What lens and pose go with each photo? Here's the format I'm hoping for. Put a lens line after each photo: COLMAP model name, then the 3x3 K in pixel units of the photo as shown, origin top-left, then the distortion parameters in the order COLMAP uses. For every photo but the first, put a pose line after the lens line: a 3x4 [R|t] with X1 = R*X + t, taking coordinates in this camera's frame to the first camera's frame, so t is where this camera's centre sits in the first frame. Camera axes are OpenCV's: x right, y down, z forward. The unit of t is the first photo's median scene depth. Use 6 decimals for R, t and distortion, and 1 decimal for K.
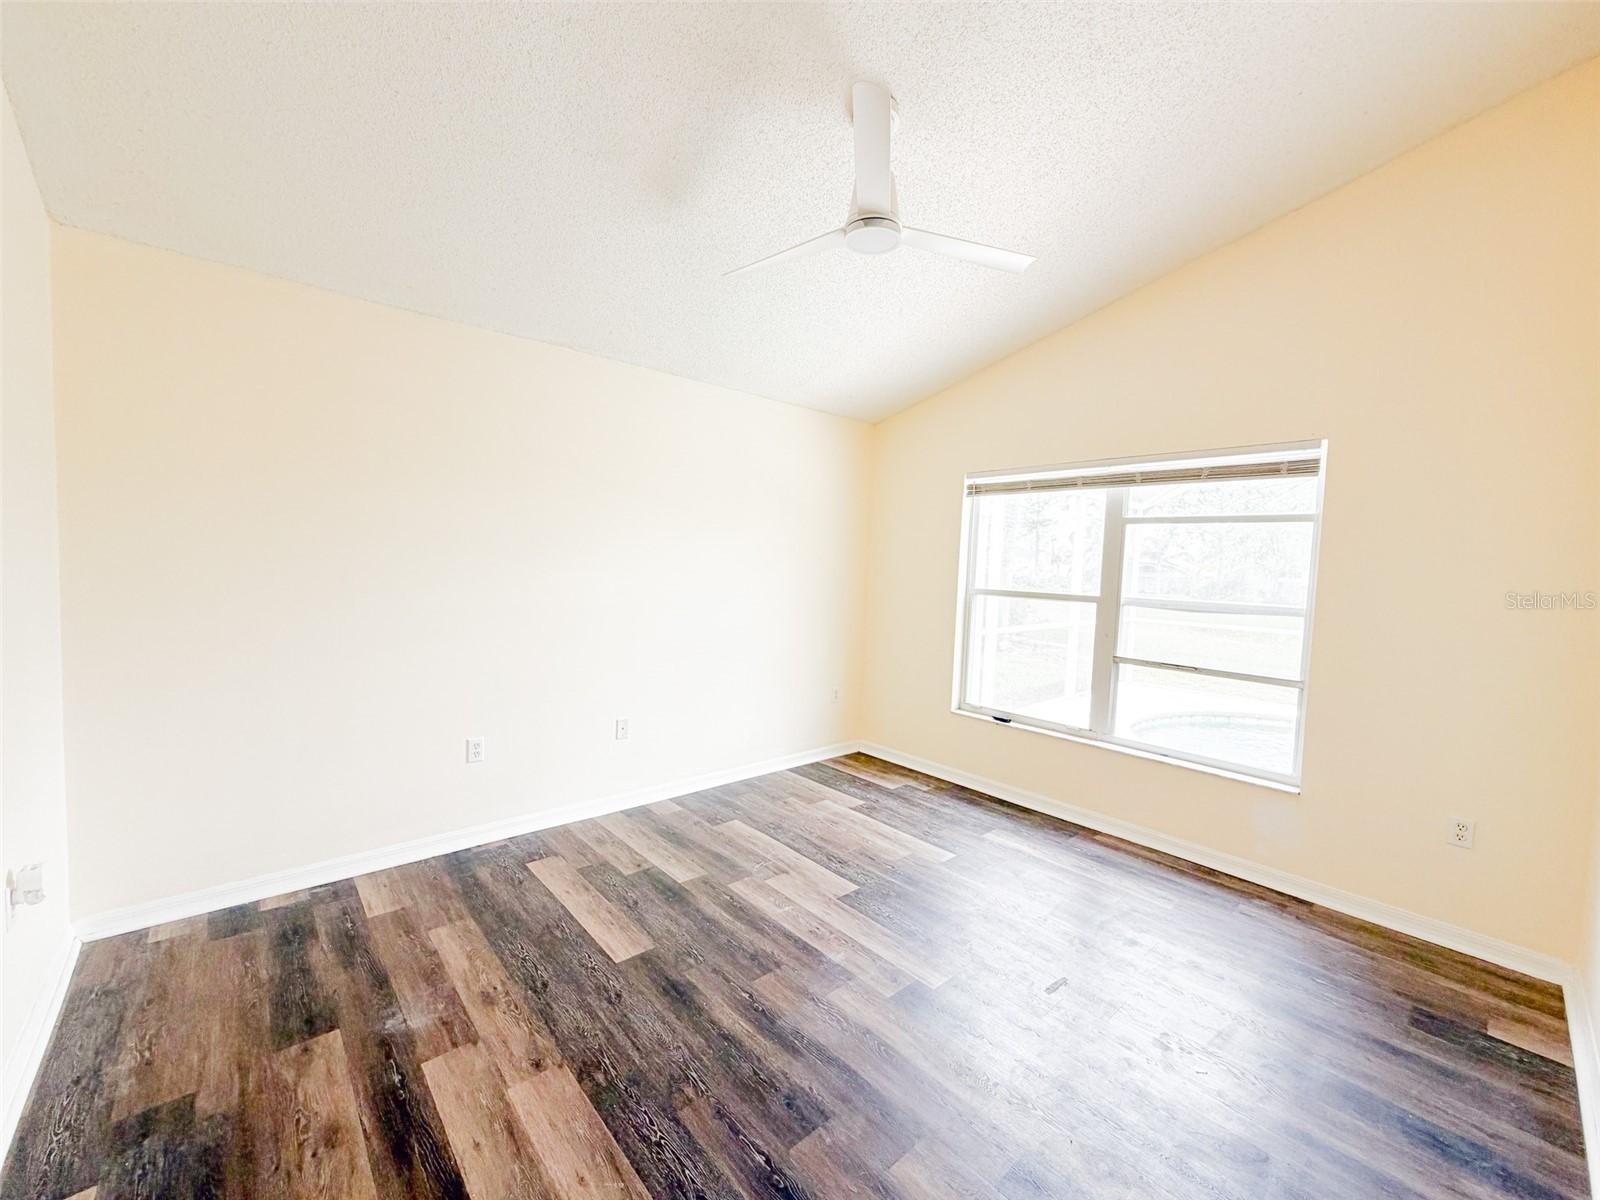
lens RADIAL K [[636.9, 0, 797.7], [0, 636.9, 598.3], [0, 0, 1]] dist [0.000366, -0.000208]
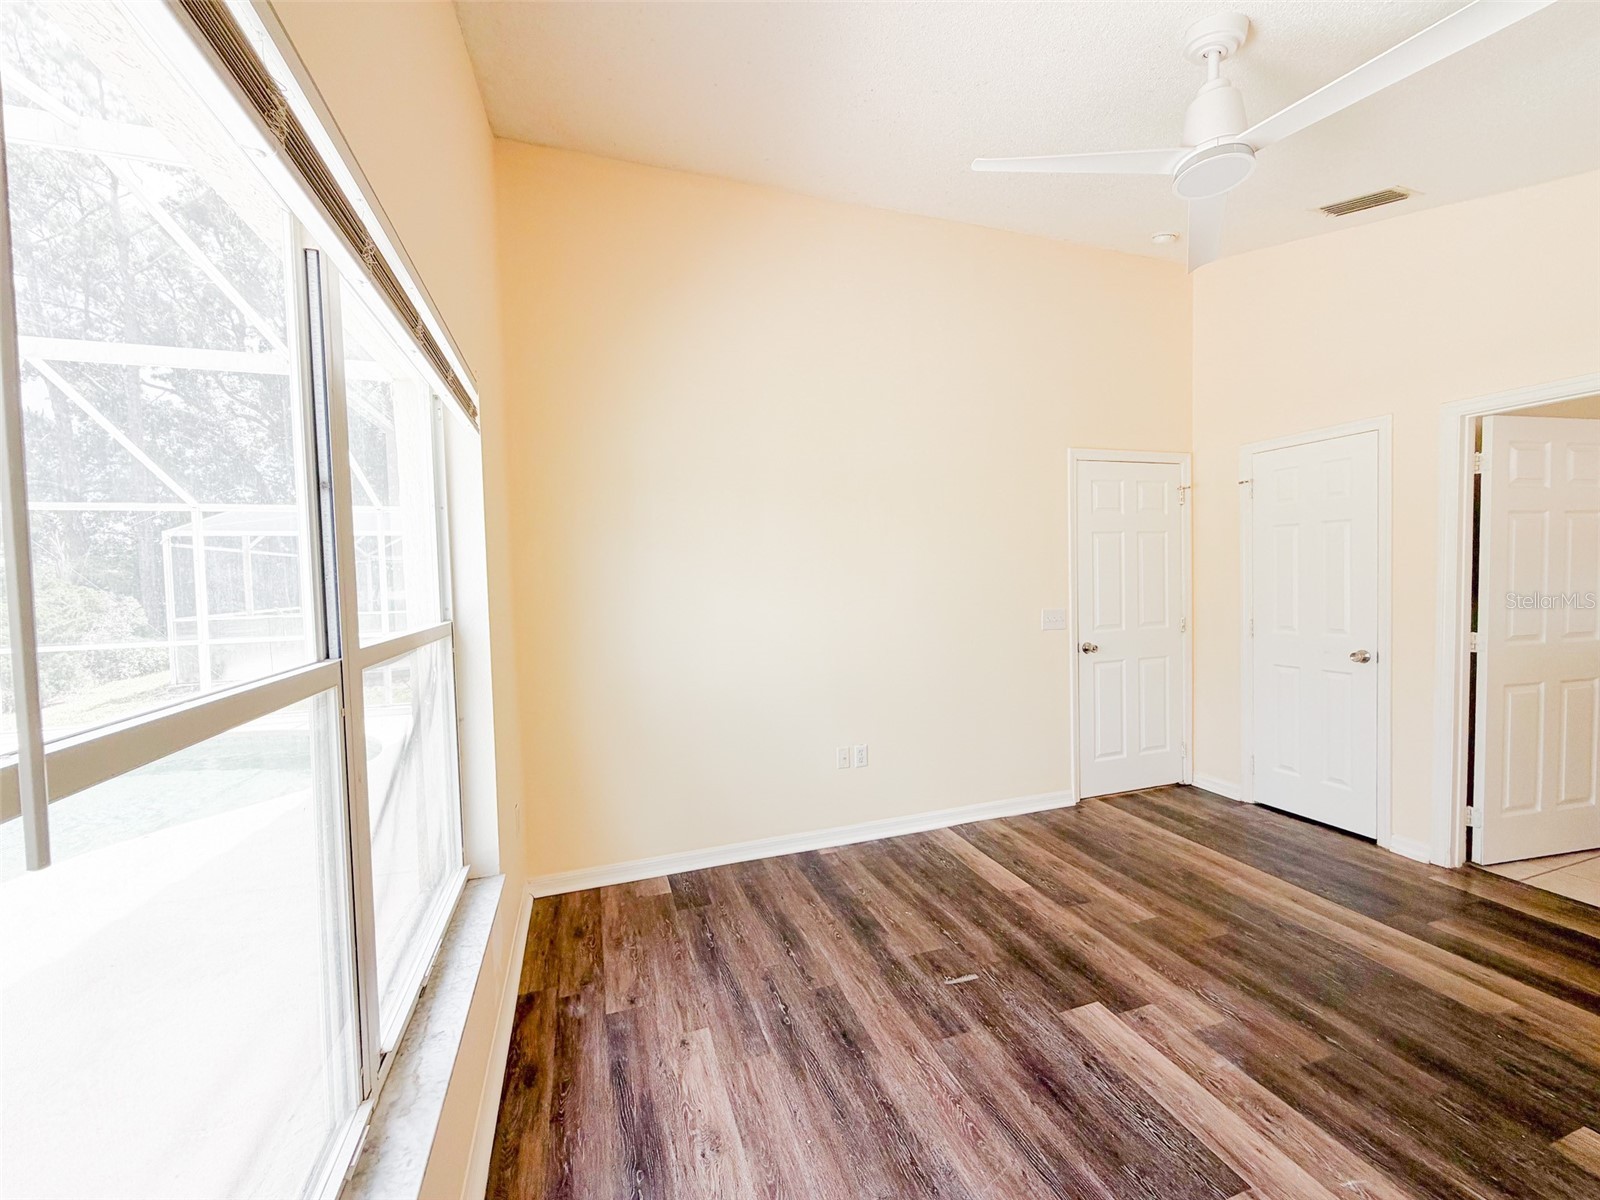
lens RADIAL K [[636.9, 0, 795.5], [0, 636.9, 600.1], [0, 0, 1]] dist [0.000366, -0.000208]
pose [[-0.919012, -0.028515, 0.393197, 0.261279], [0.013696, 0.994469, 0.104131, -0.097981], [-0.393991, 0.101083, -0.913539, 1.920970]]
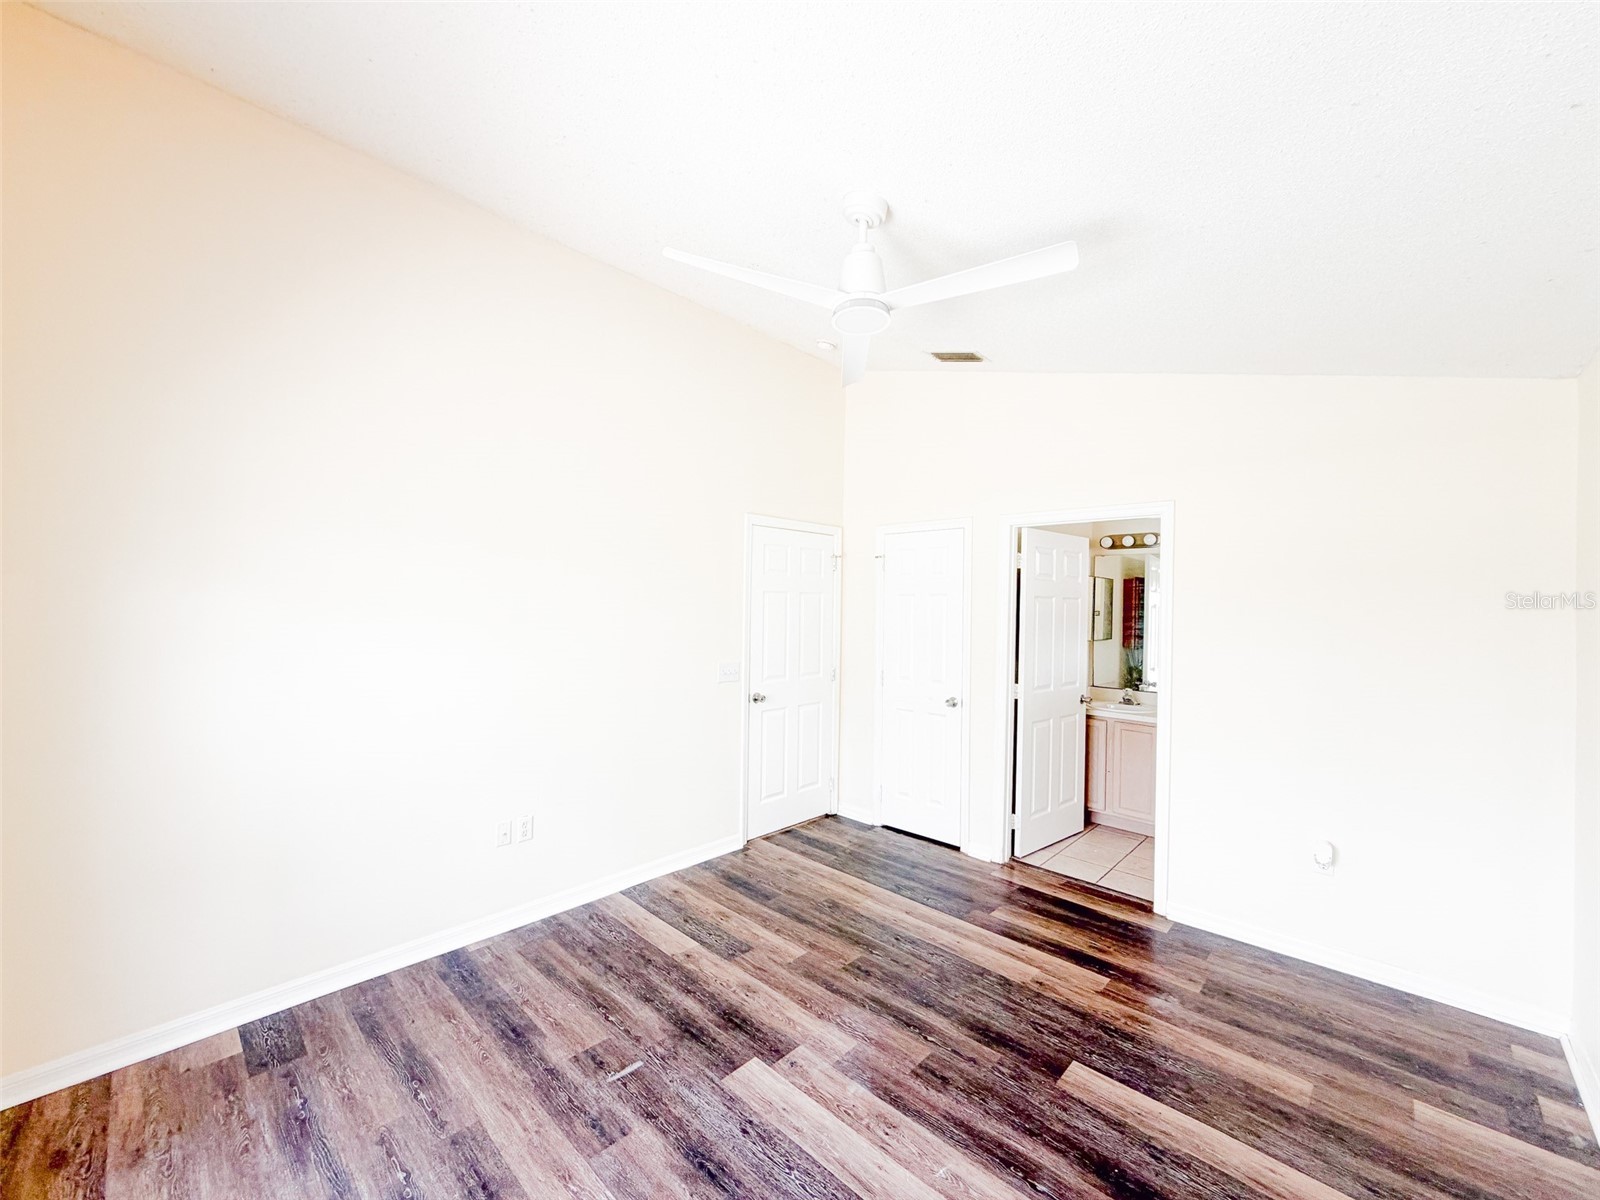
lens RADIAL K [[636.9, 0, 795.4], [0, 636.9, 602.0], [0, 0, 1]] dist [0.000366, -0.000208]
pose [[-0.995393, -0.054810, -0.078668, 0.258594], [-0.058799, 0.997051, 0.049321, -0.156955], [0.075733, 0.053719, -0.995680, 1.893200]]
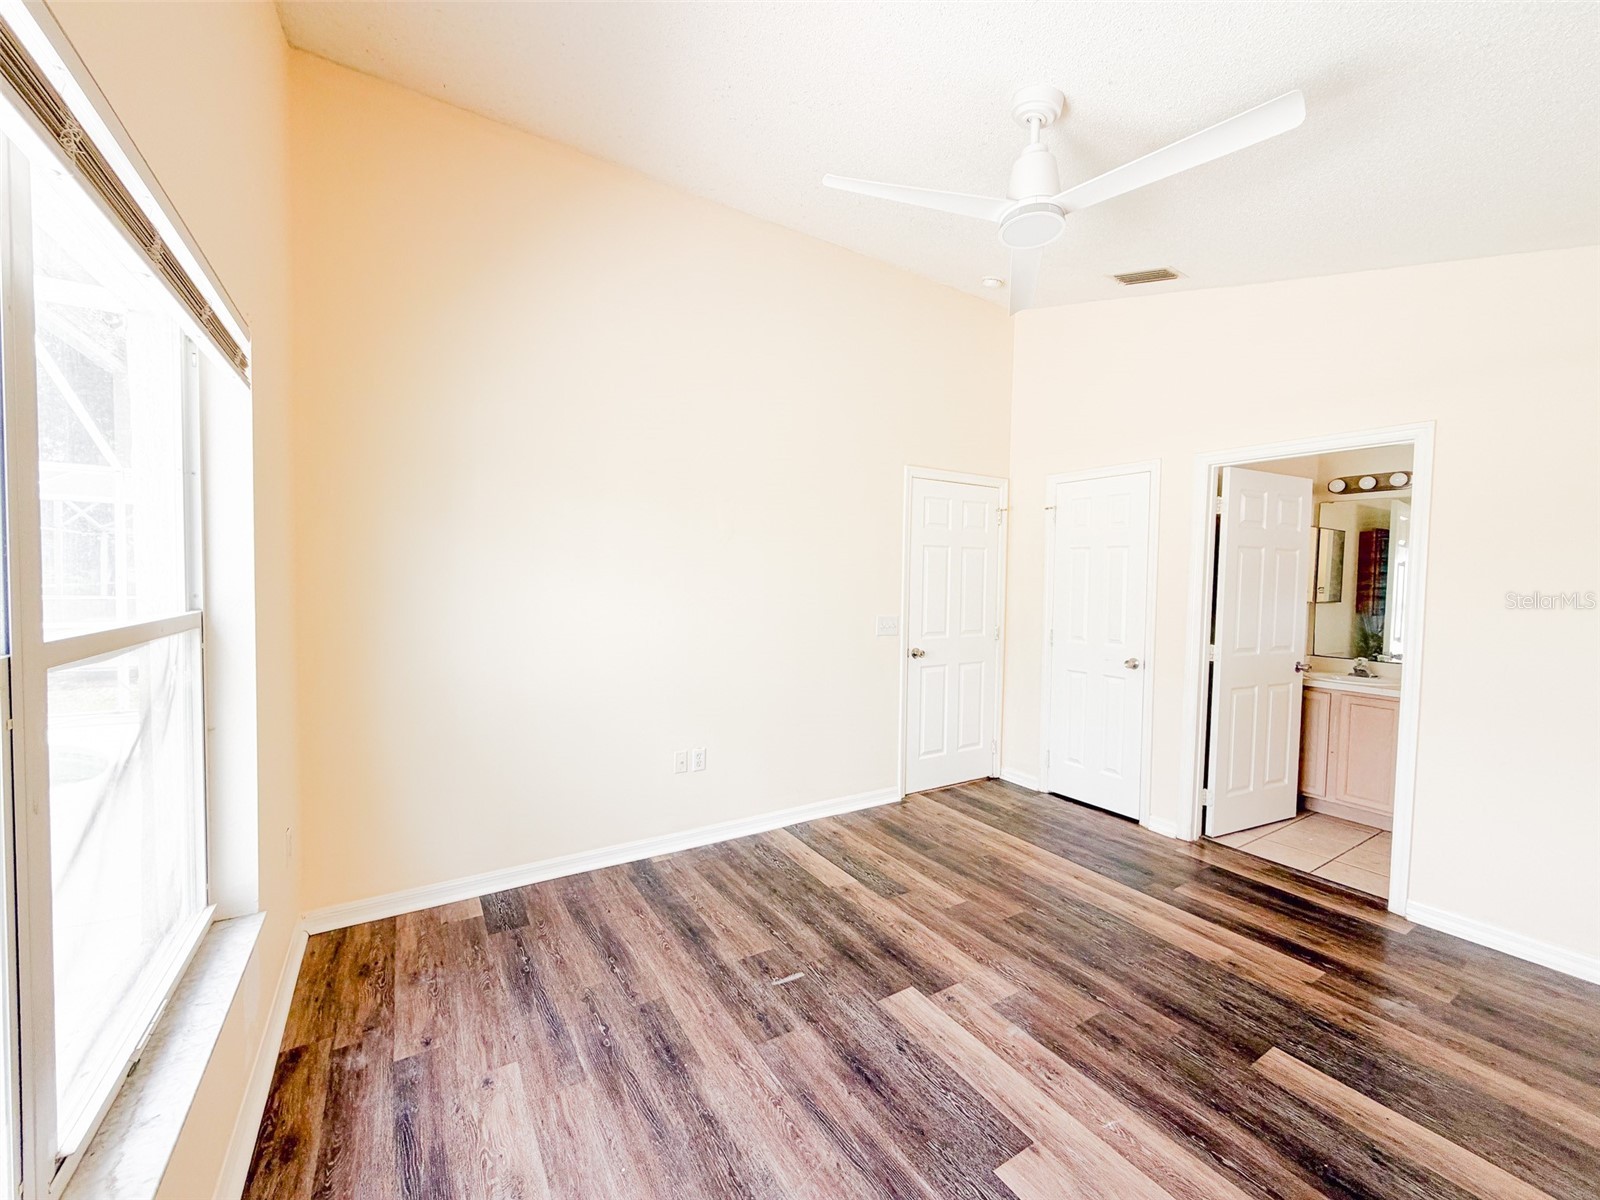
lens RADIAL K [[636.9, 0, 795.3], [0, 636.9, 601.0], [0, 0, 1]] dist [0.000366, -0.000208]
pose [[-0.984104, -0.059887, 0.167188, 0.253755], [-0.043608, 0.994092, 0.099398, -0.096961], [-0.172153, 0.090527, -0.980902, 1.903210]]
